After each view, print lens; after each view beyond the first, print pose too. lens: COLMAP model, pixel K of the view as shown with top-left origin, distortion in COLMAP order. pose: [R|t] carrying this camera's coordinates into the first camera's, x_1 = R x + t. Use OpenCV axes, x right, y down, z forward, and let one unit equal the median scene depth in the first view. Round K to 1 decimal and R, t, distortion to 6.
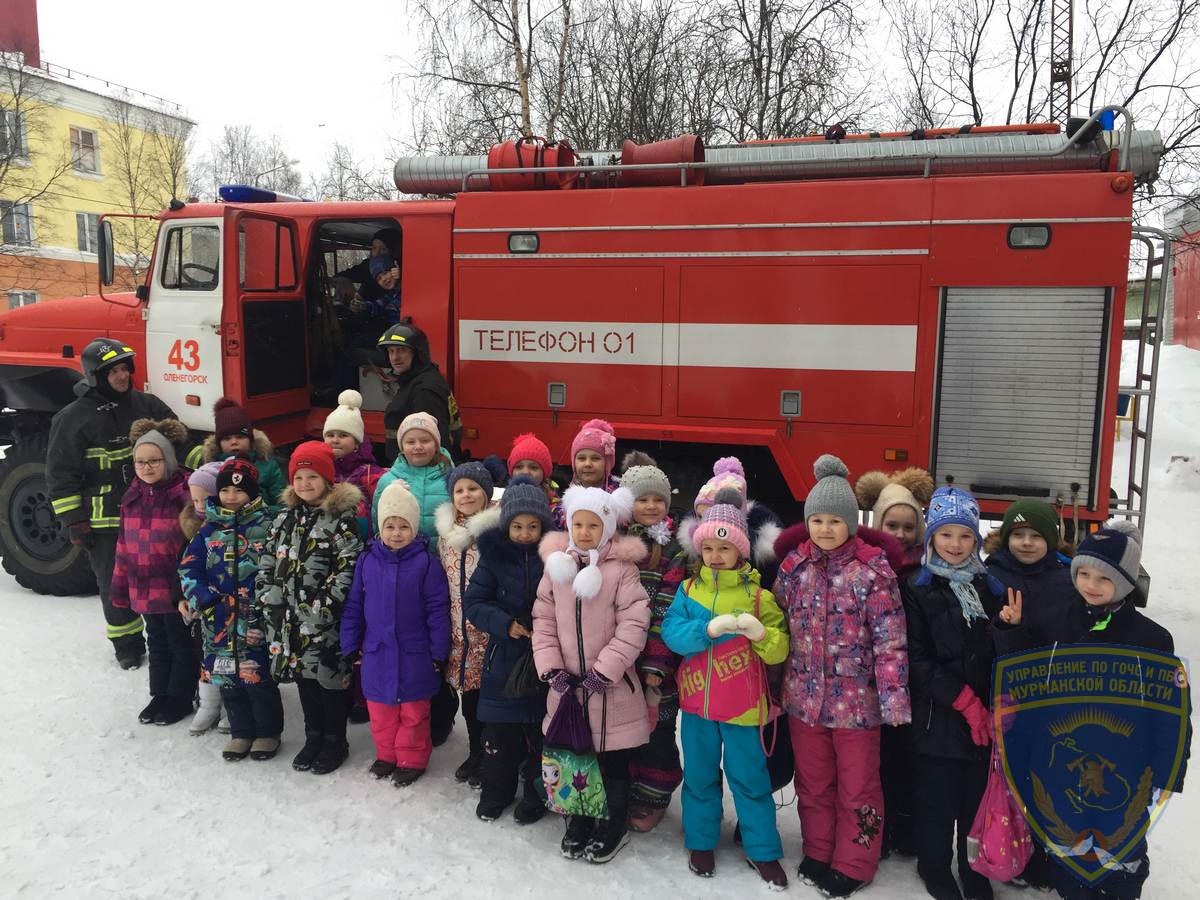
lens RADIAL K [[992.5, 0, 600.0], [0, 992.5, 450.0], [0, 0, 1]] dist [0.077894, -0.099311]
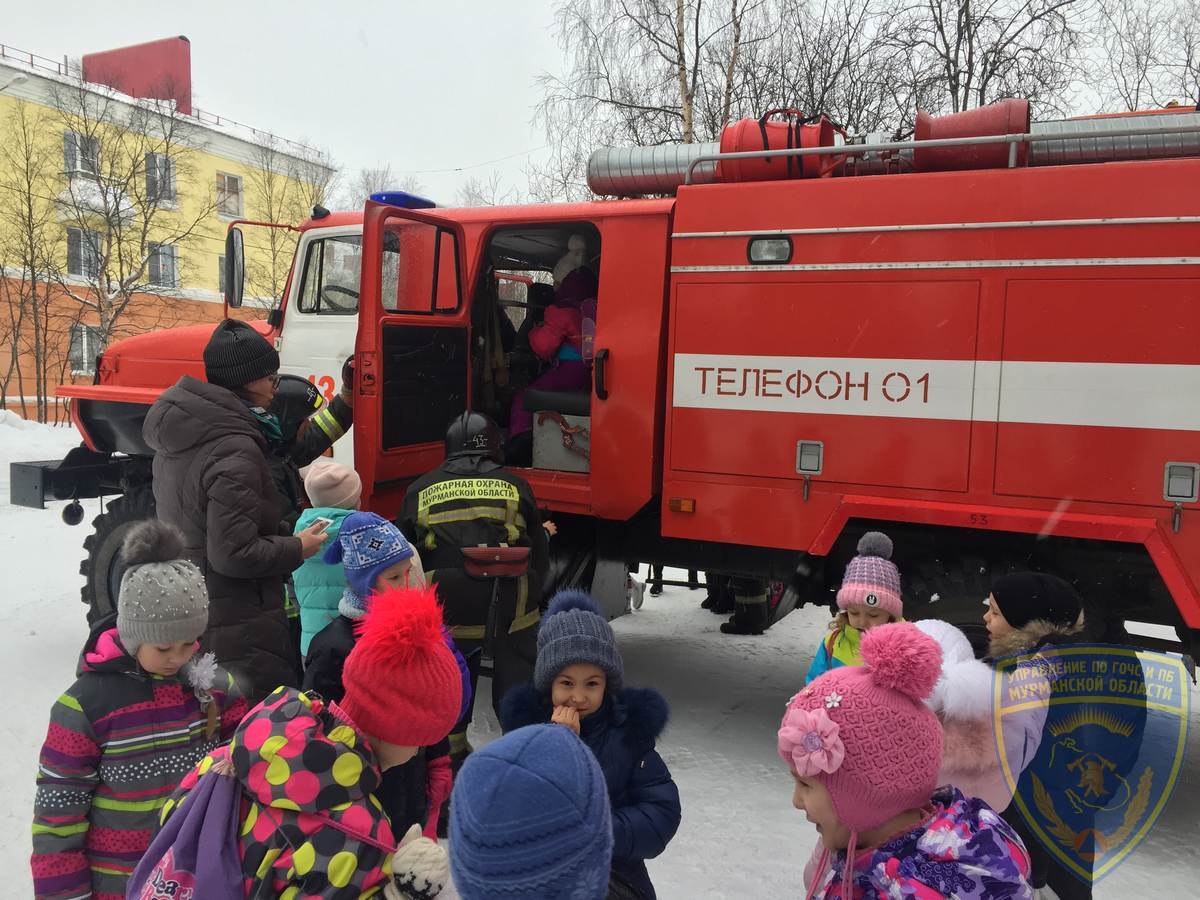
lens RADIAL K [[992.5, 0, 600.0], [0, 992.5, 450.0], [0, 0, 1]] dist [0.077894, -0.099311]
pose [[0.993503, 0.026632, -0.110647, -0.095555], [-0.031988, 0.998386, -0.046922, -0.018294], [0.109219, 0.050156, 0.992752, 0.216670]]
